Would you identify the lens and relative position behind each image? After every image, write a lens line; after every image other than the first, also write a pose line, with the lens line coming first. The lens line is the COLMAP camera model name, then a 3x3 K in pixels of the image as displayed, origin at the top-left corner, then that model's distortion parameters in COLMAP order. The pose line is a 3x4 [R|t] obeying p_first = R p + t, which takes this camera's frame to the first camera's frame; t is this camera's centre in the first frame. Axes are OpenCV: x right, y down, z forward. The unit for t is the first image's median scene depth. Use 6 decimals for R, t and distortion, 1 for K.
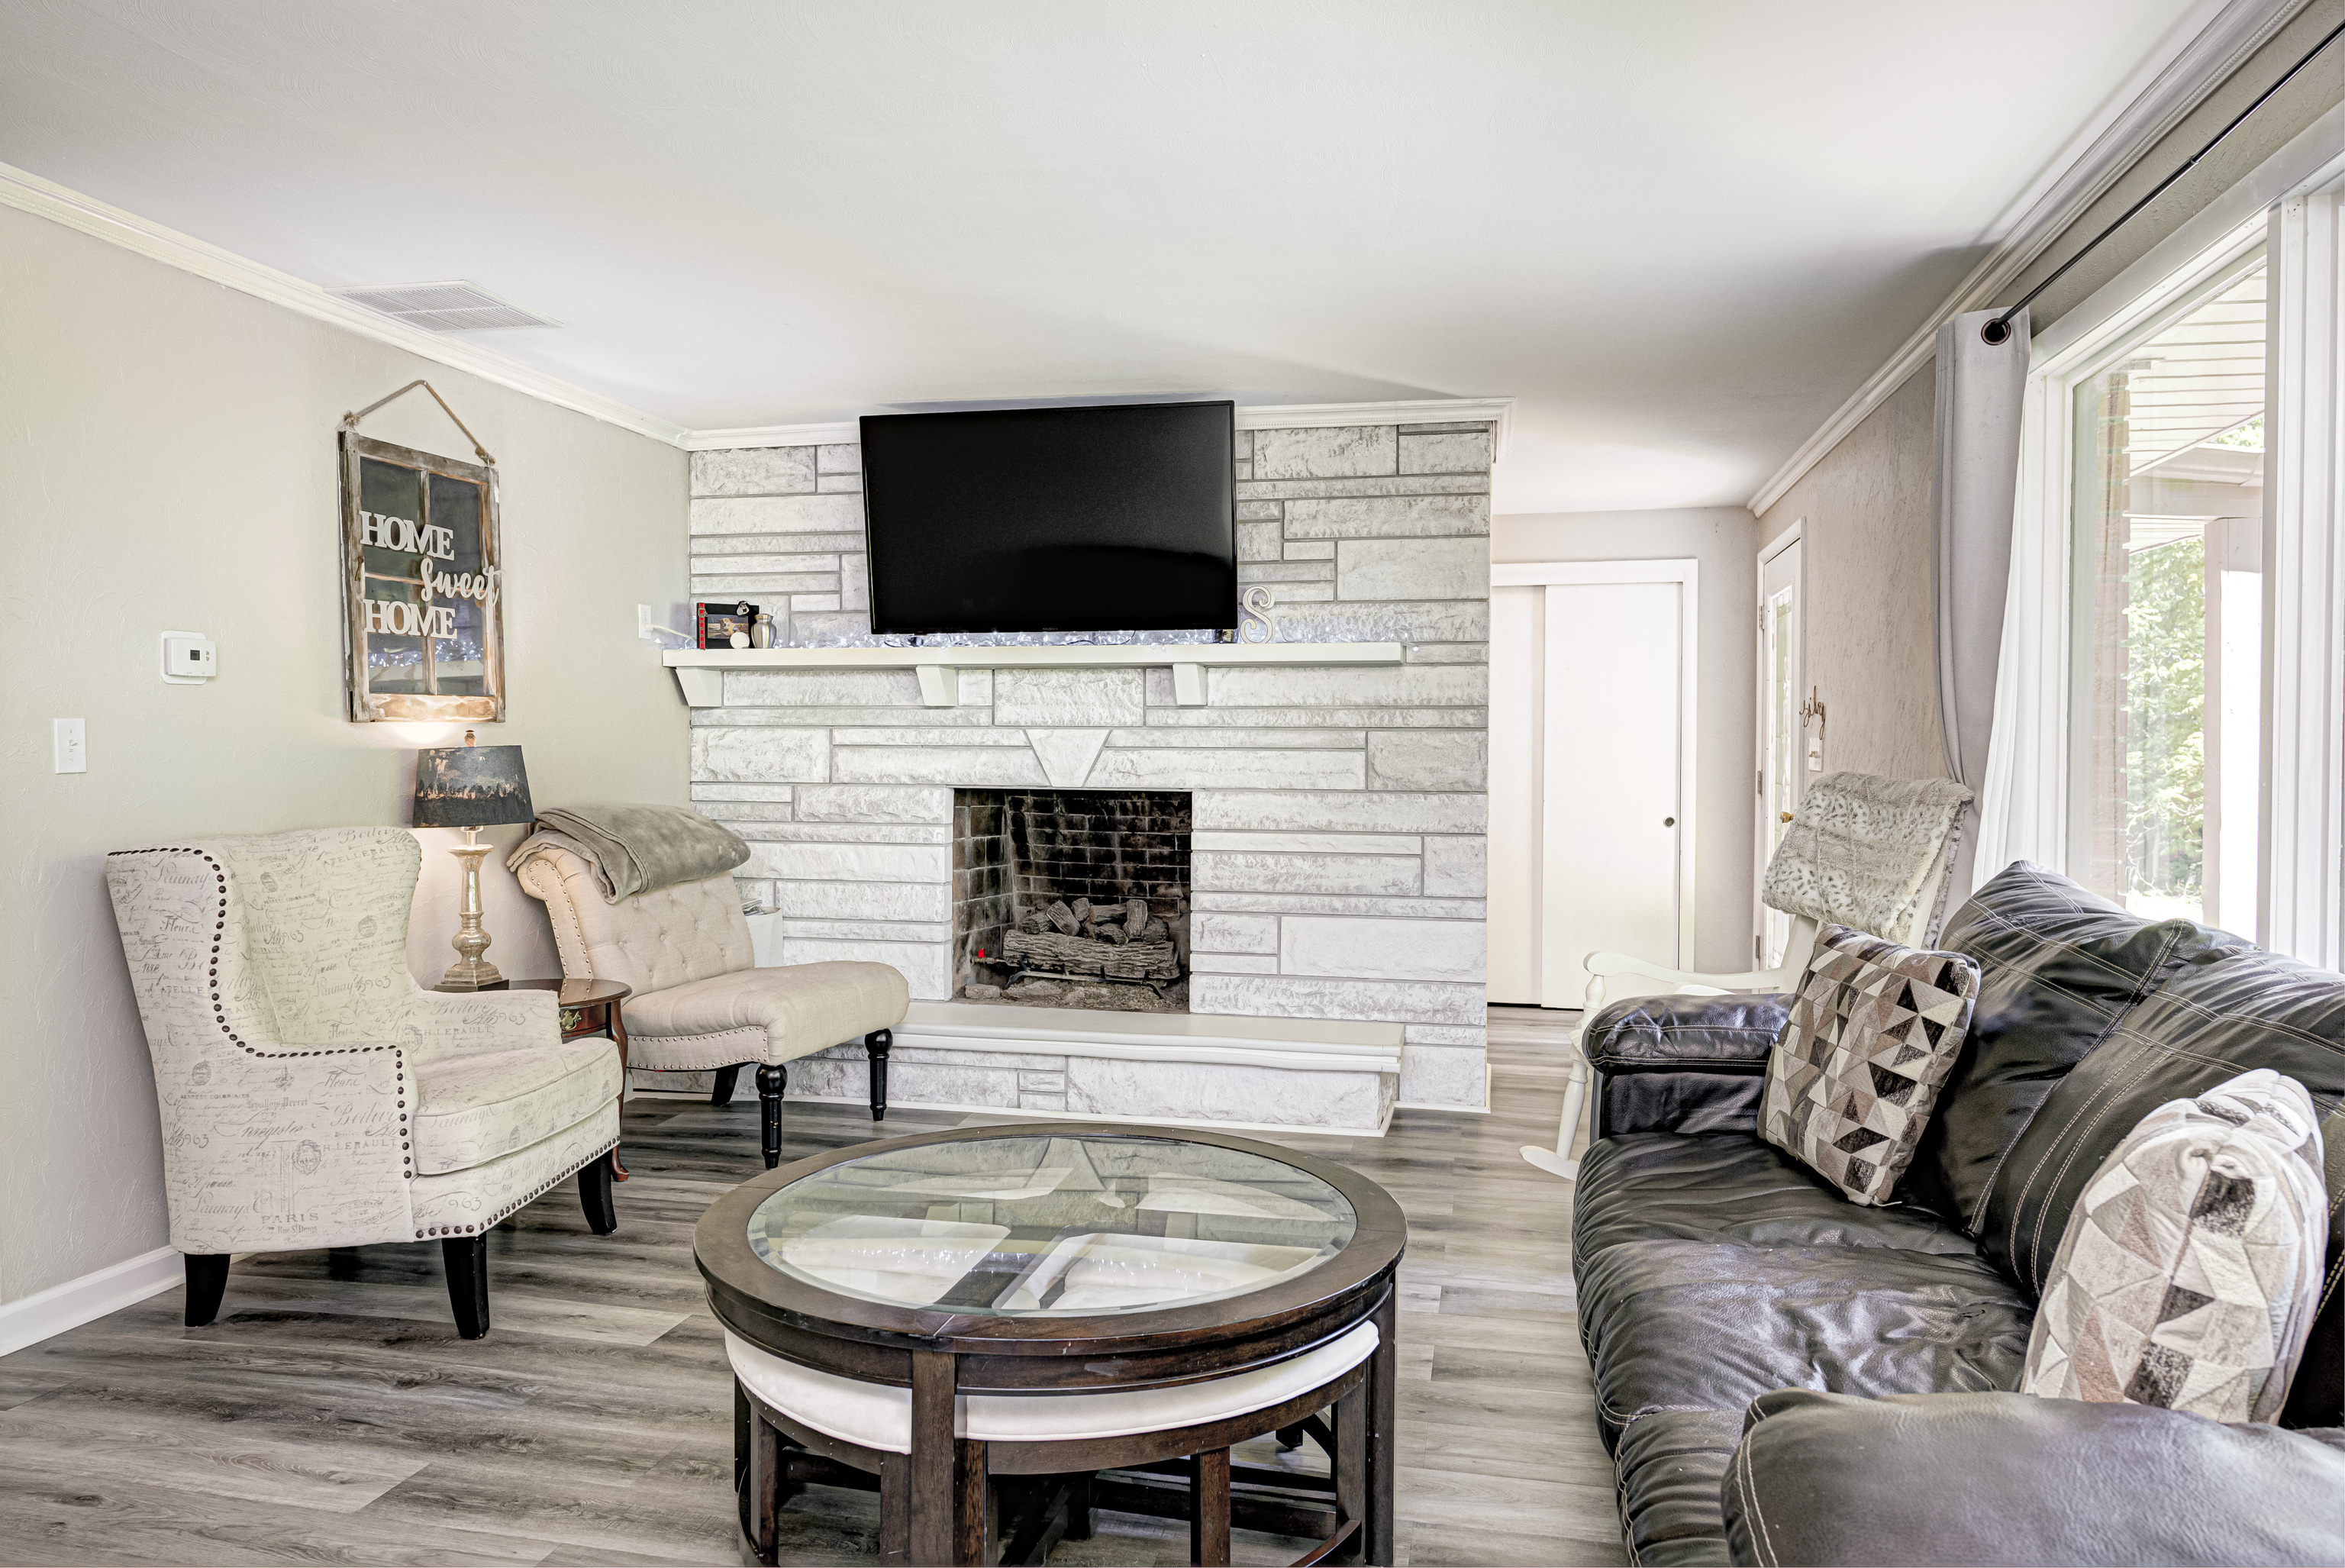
lens RADIAL K [[1513.6, 0, 1164.2], [0, 1513.6, 775.6], [0, 0, 1]] dist [-0.002526, -0.001498]
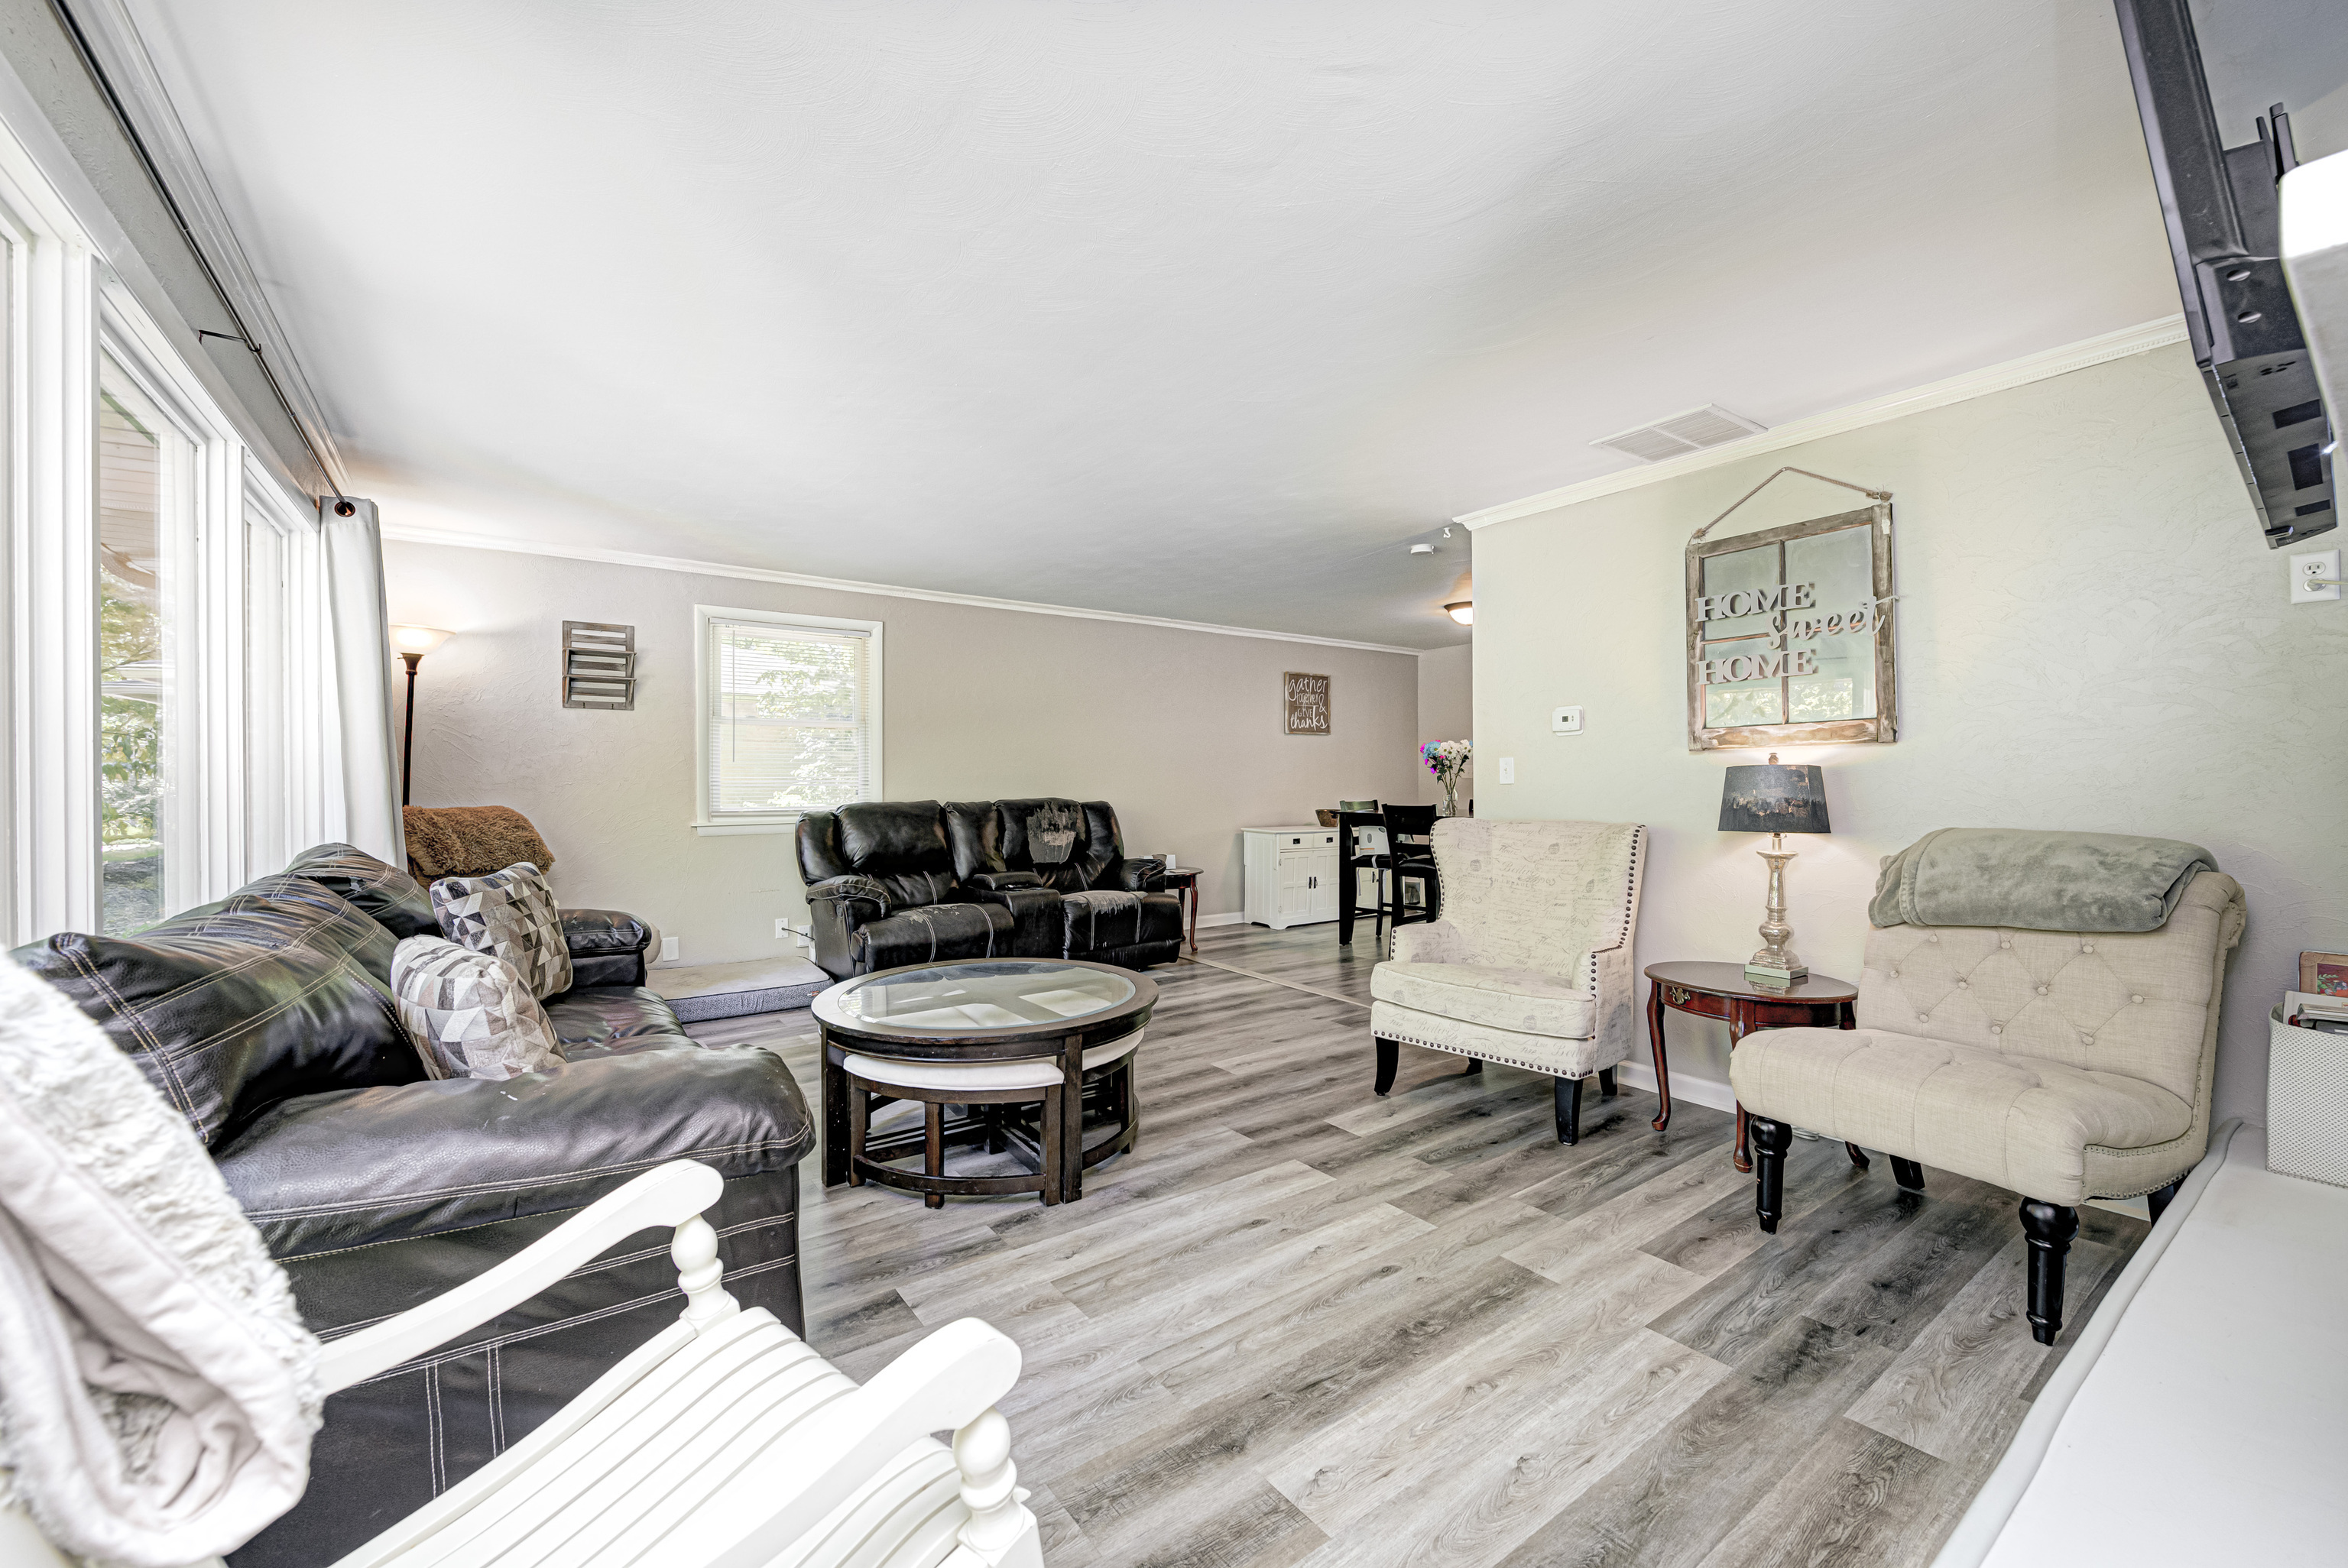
lens RADIAL K [[927.2, 0, 1170.8], [0, 927.2, 779.9], [0, 0, 1]] dist [0.001285, -0.003769]
pose [[-0.664269, 0.002634, -0.747489, 0.437470], [-0.007870, 0.999914, 0.010517, -0.013908], [0.747452, 0.012869, -0.664191, 1.237317]]
